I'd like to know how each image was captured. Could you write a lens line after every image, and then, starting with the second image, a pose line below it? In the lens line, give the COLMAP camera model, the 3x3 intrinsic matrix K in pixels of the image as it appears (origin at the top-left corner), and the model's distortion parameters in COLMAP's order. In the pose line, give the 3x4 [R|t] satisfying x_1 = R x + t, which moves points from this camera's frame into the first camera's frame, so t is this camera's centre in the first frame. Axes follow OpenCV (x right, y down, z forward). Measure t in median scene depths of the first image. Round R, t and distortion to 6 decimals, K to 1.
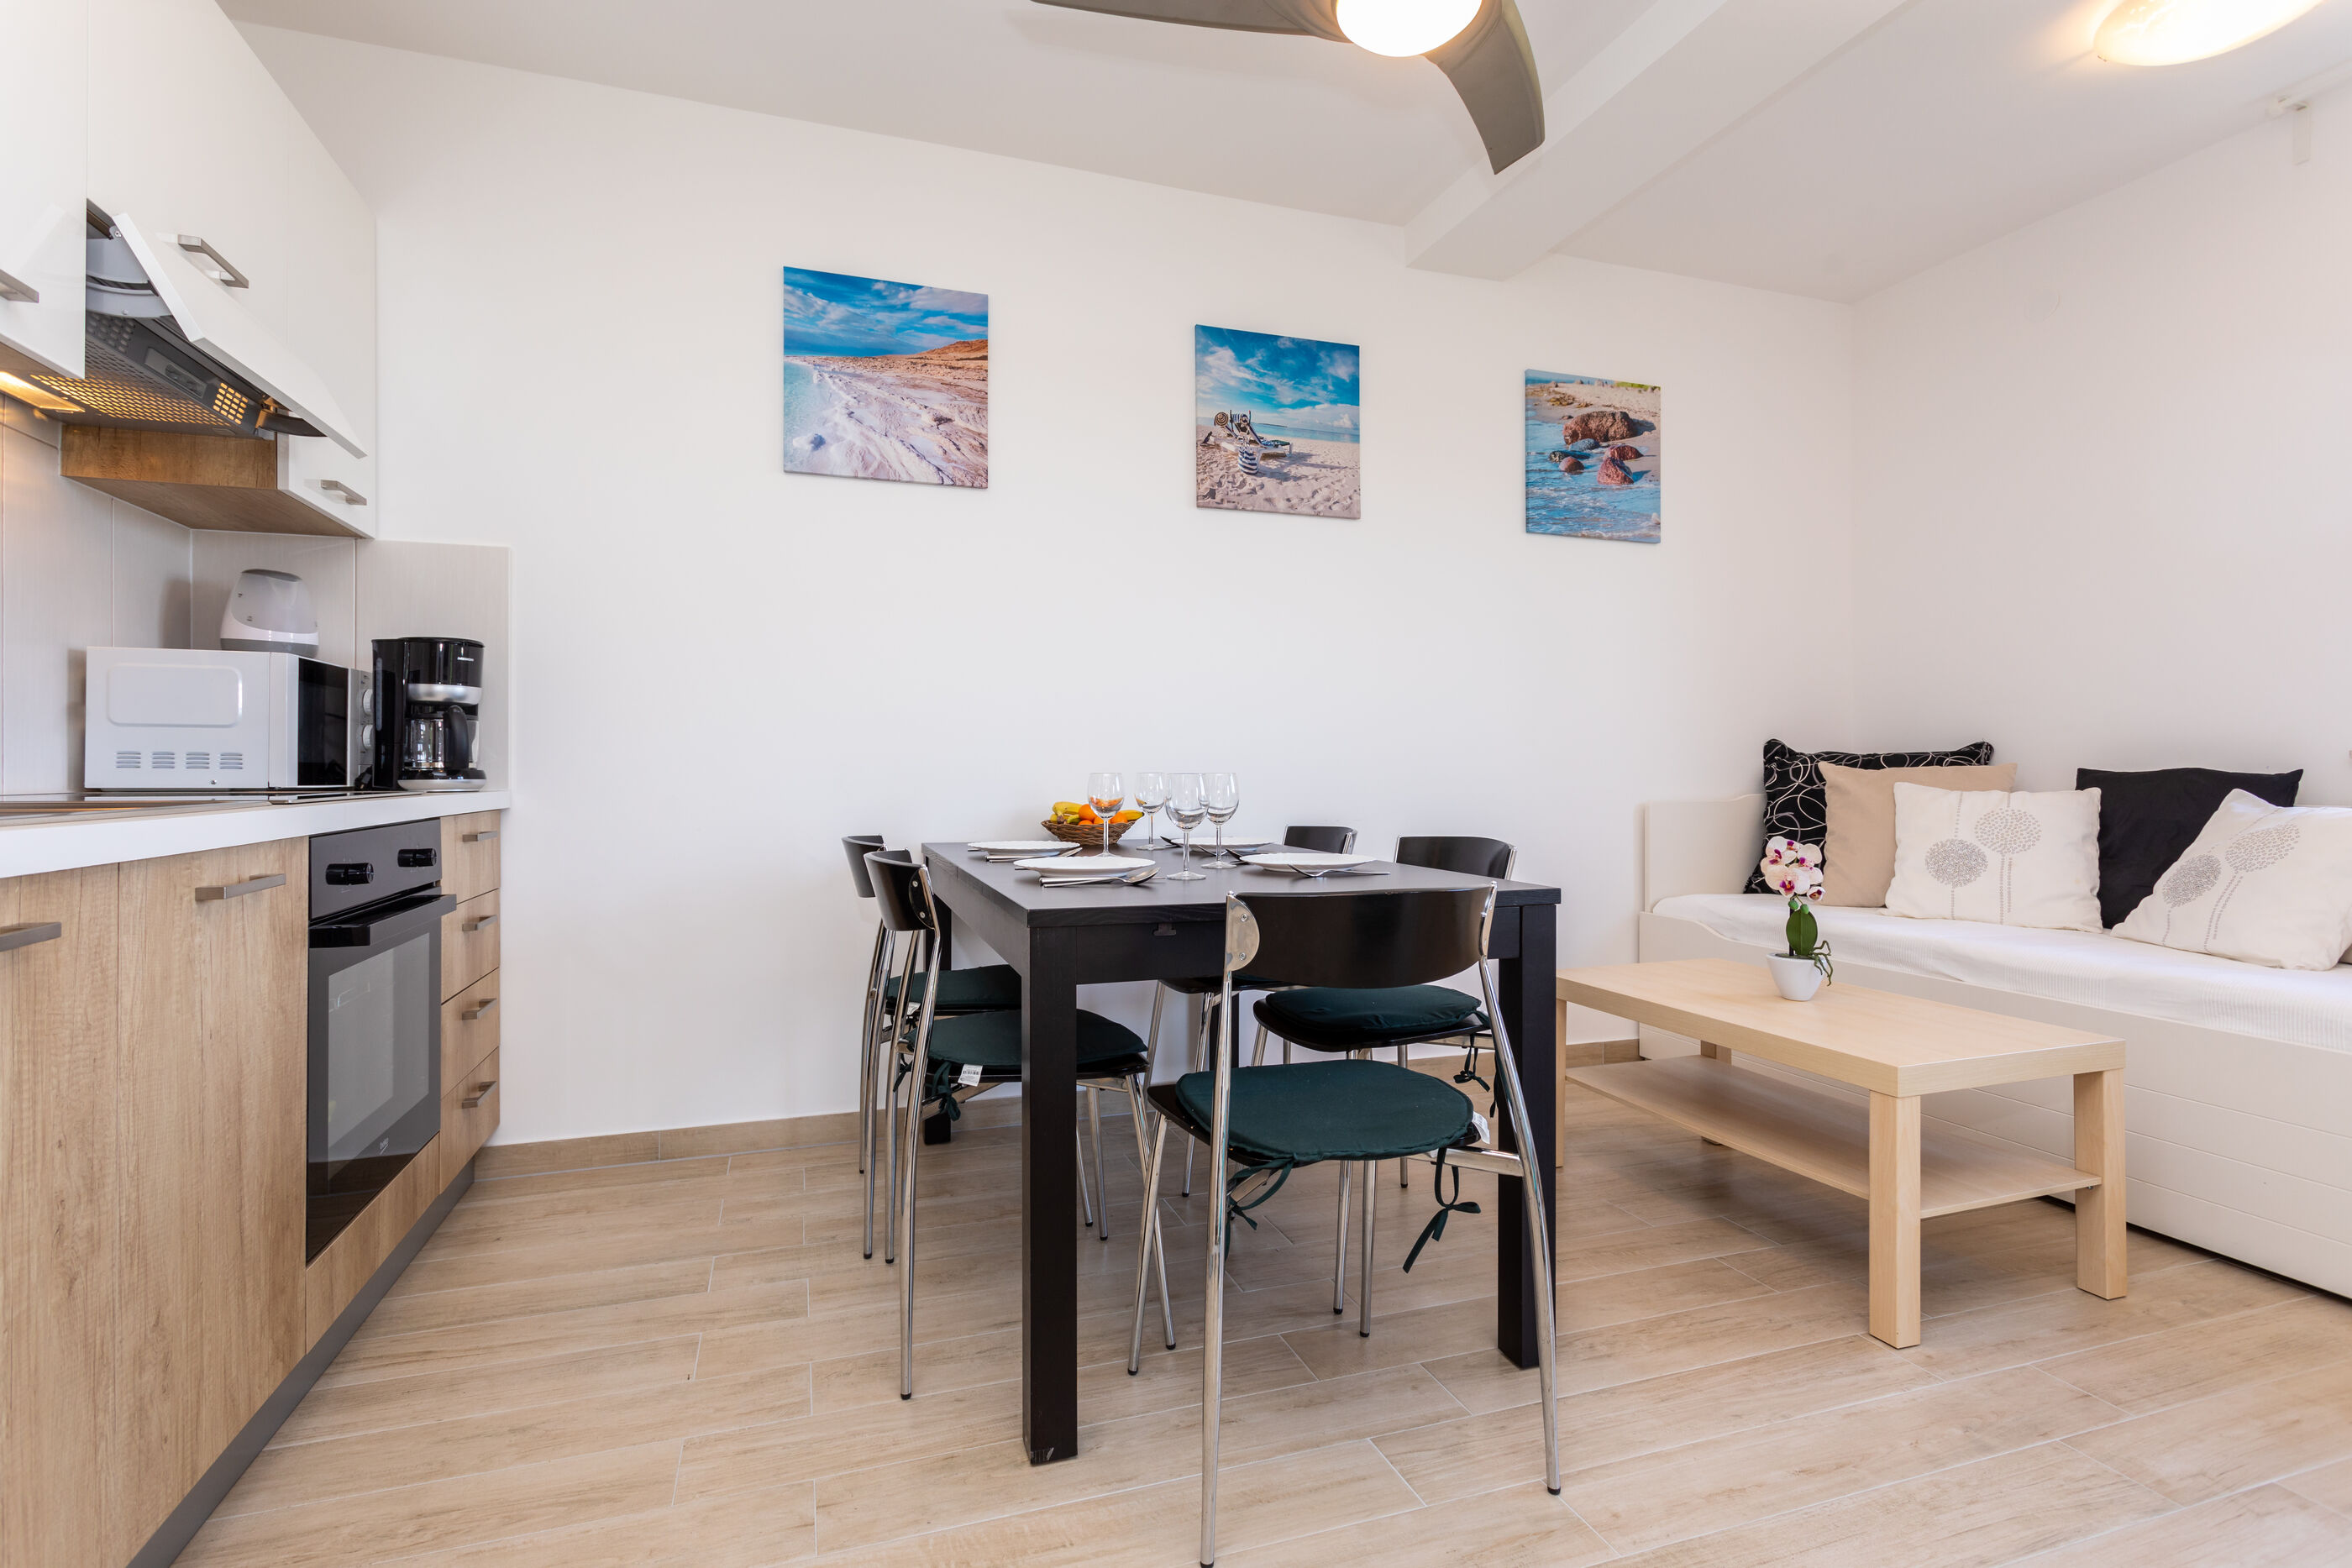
lens RADIAL K [[1103.7, 0, 1162.7], [0, 1103.7, 767.9], [0, 0, 1]] dist [0.000567, 0.001016]
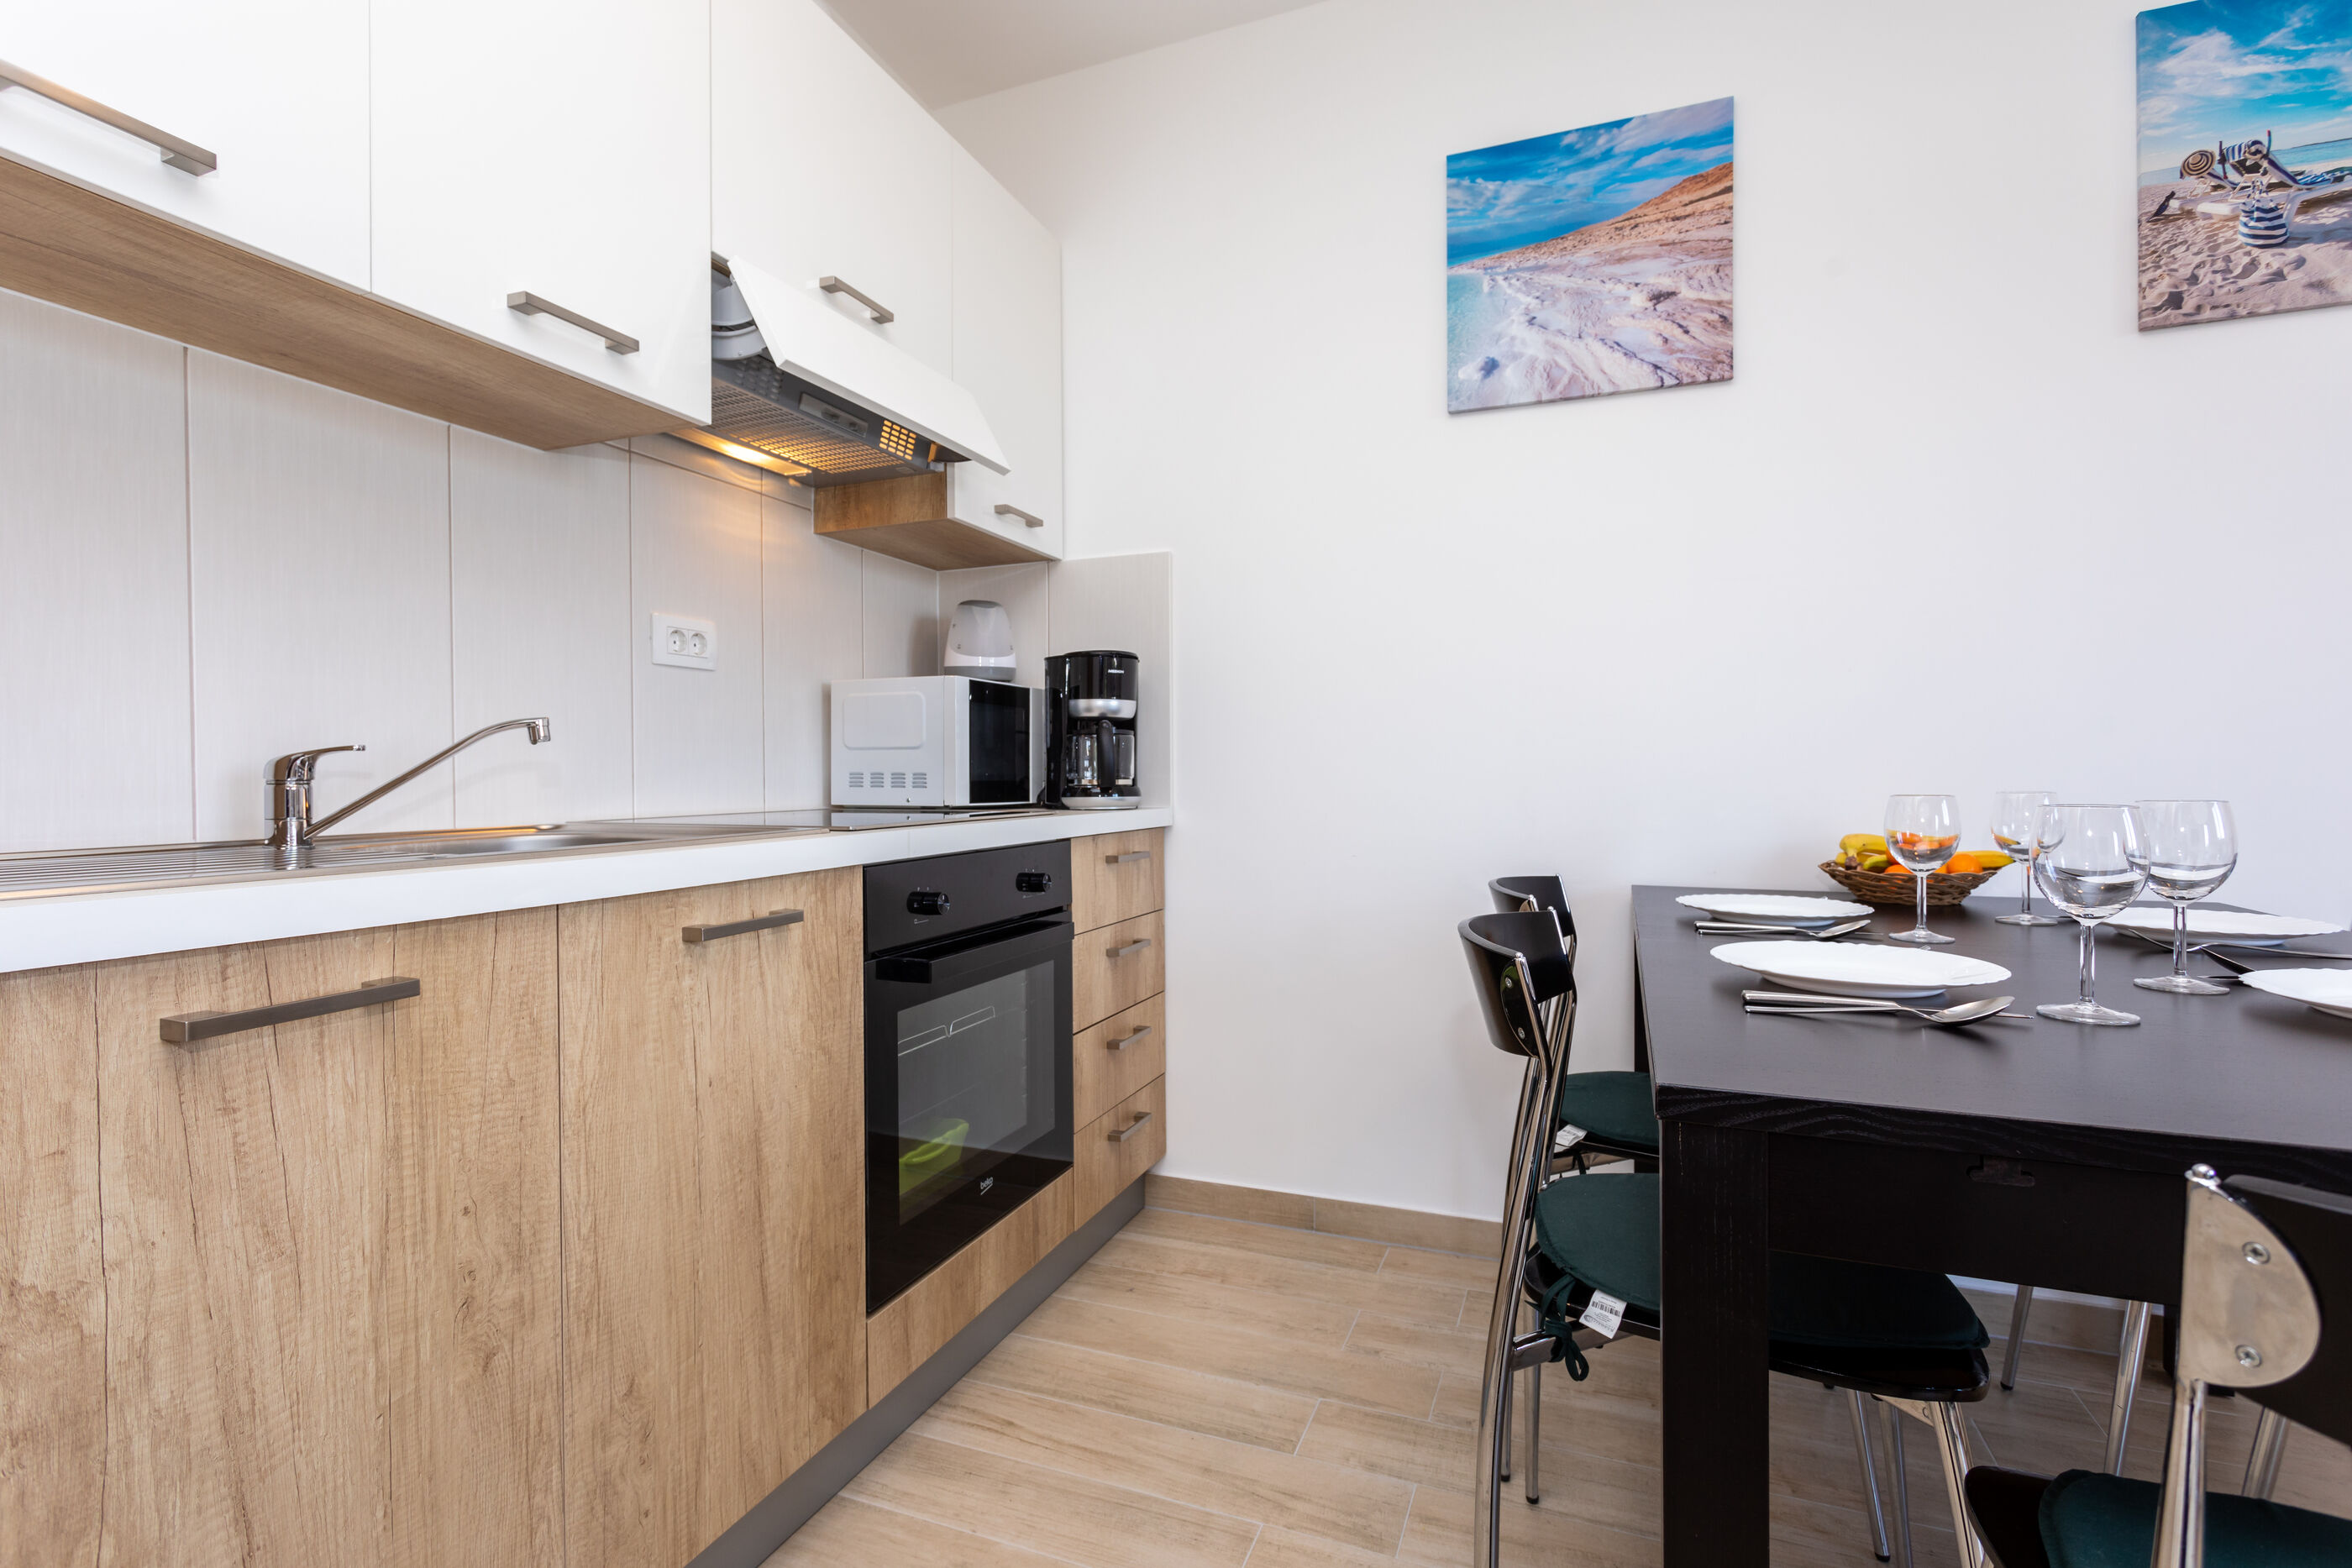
lens RADIAL K [[1103.7, 0, 1164.7], [0, 1103.7, 785.0], [0, 0, 1]] dist [0.000567, 0.001016]
pose [[0.762889, 0.001871, -0.646527, 0.018525], [0.006910, 0.999915, 0.011047, -0.008858], [0.646492, -0.012896, 0.762811, 0.251045]]
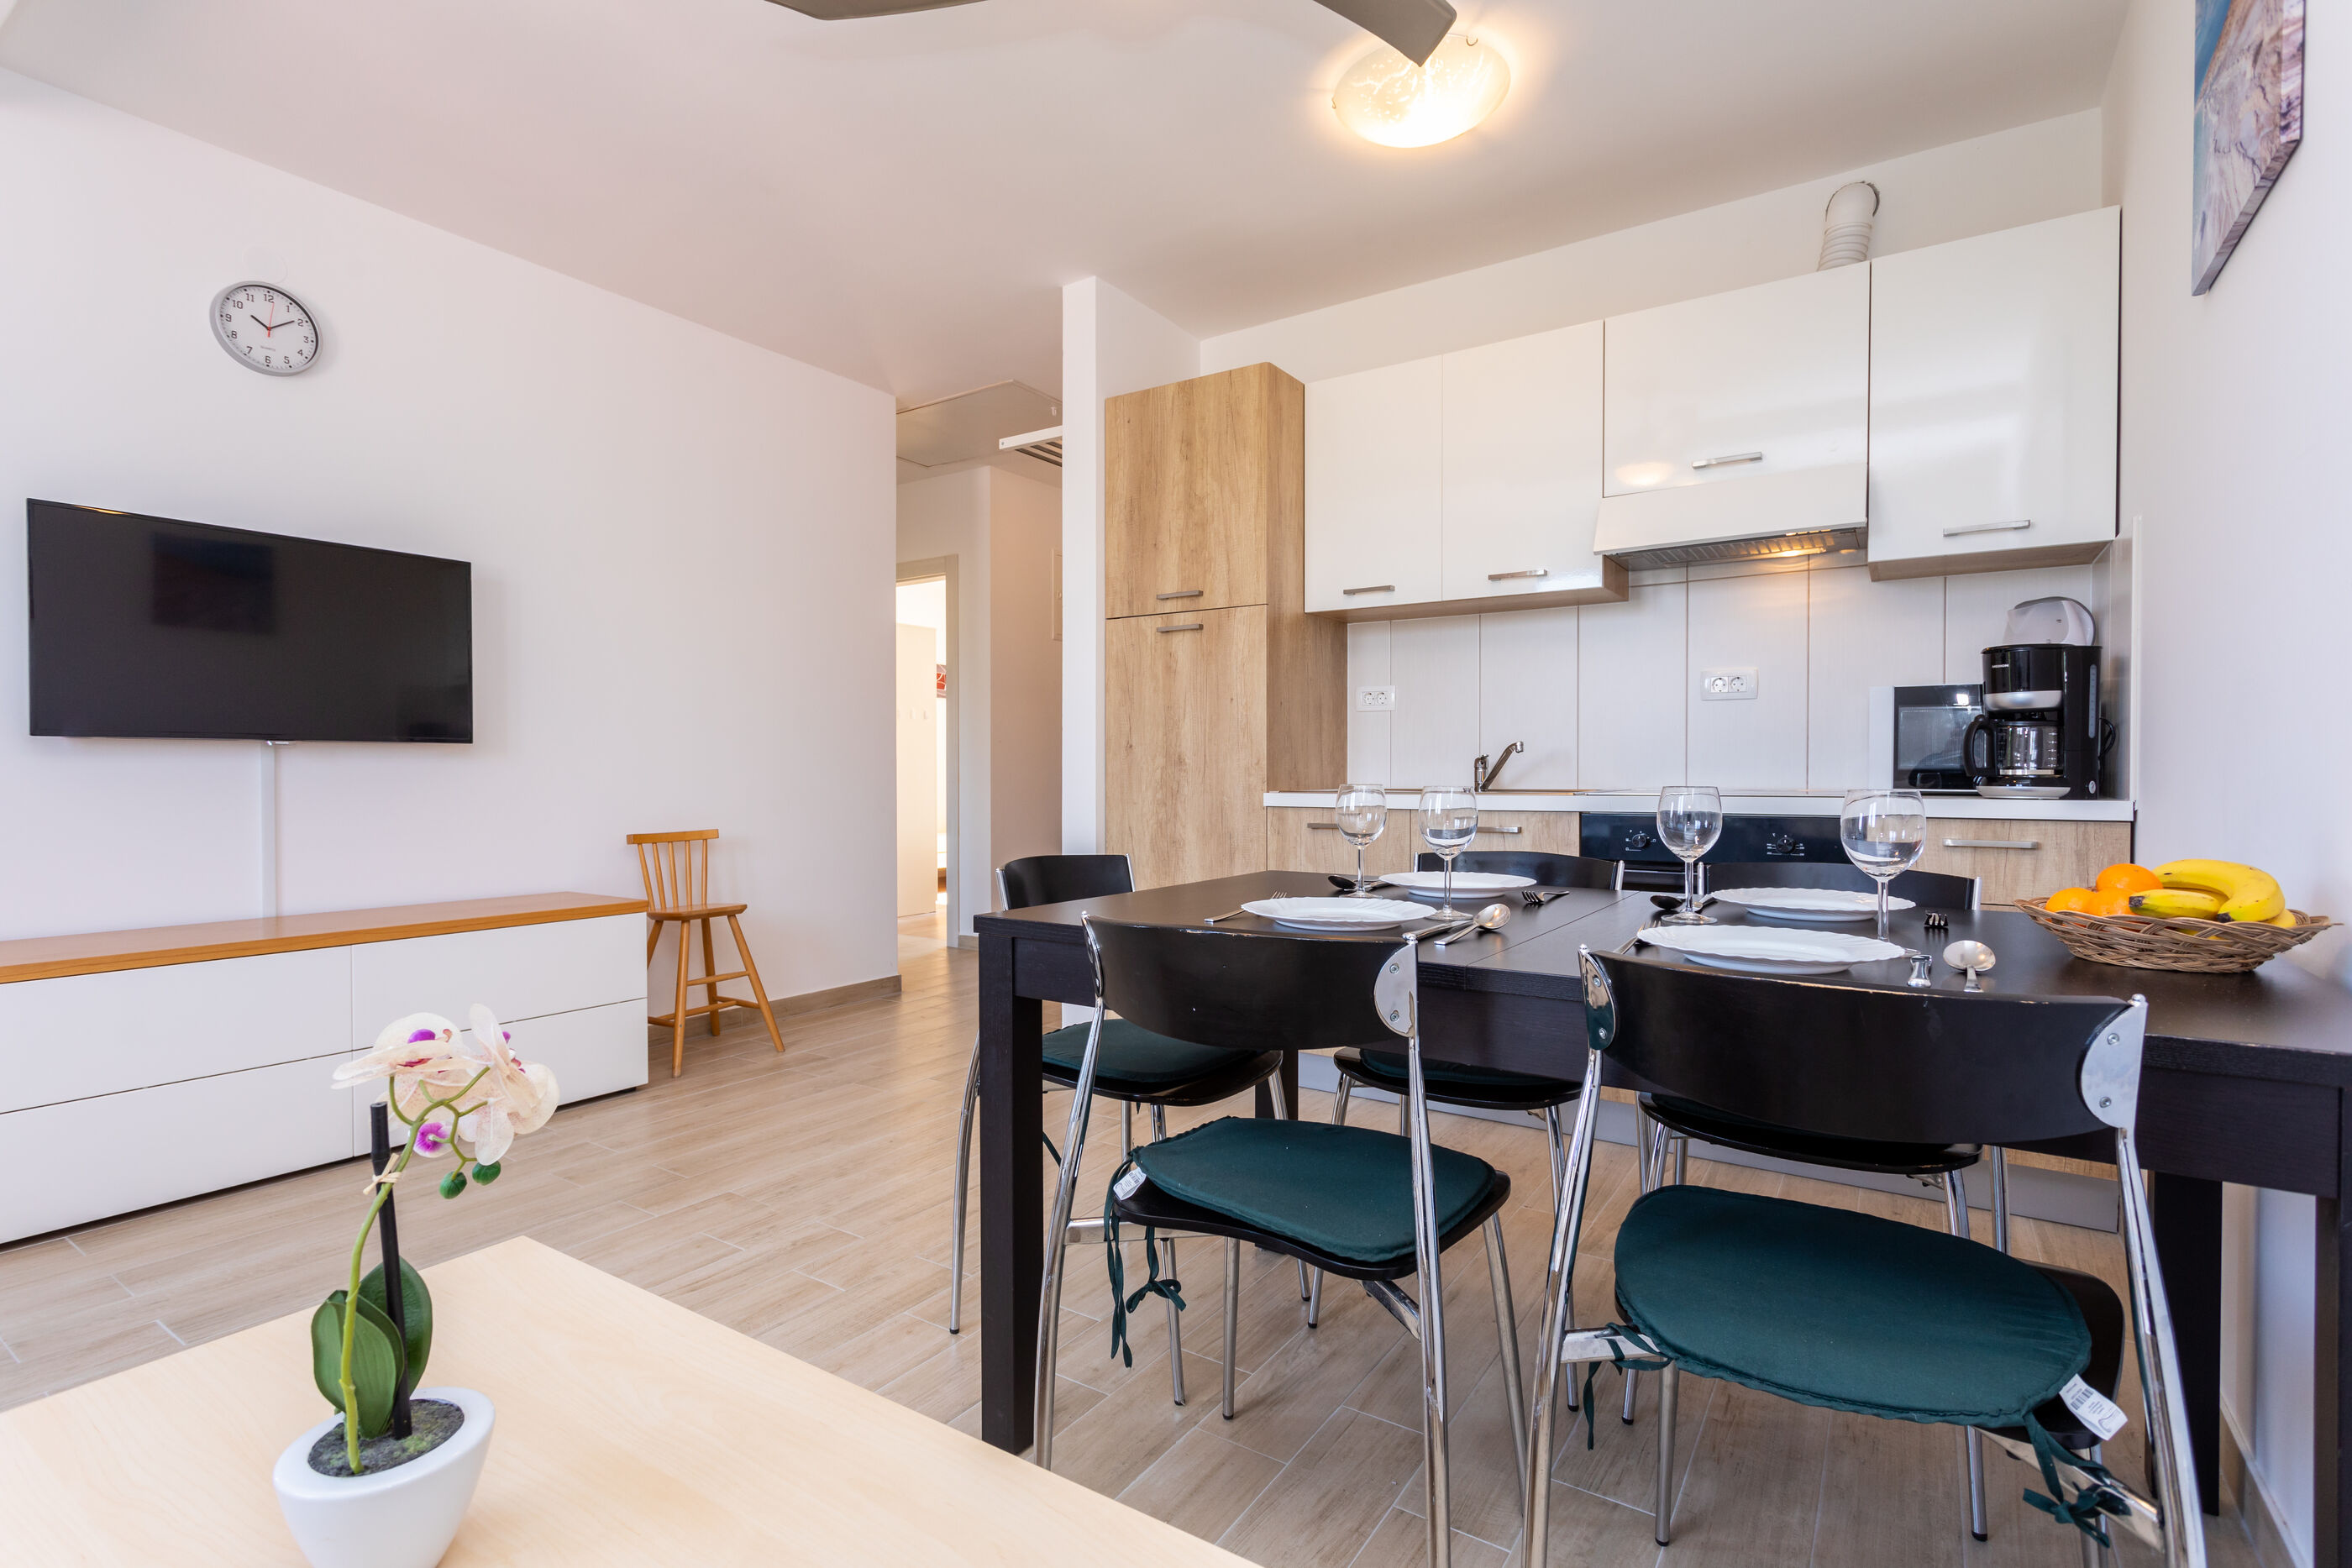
lens RADIAL K [[1103.7, 0, 1164.2], [0, 1103.7, 783.8], [0, 0, 1]] dist [0.000567, 0.001016]
pose [[-0.794604, 0.008074, -0.607074, 0.491393], [0.002246, 0.999944, 0.010358, -0.003456], [0.607123, 0.006867, -0.794578, 1.135280]]
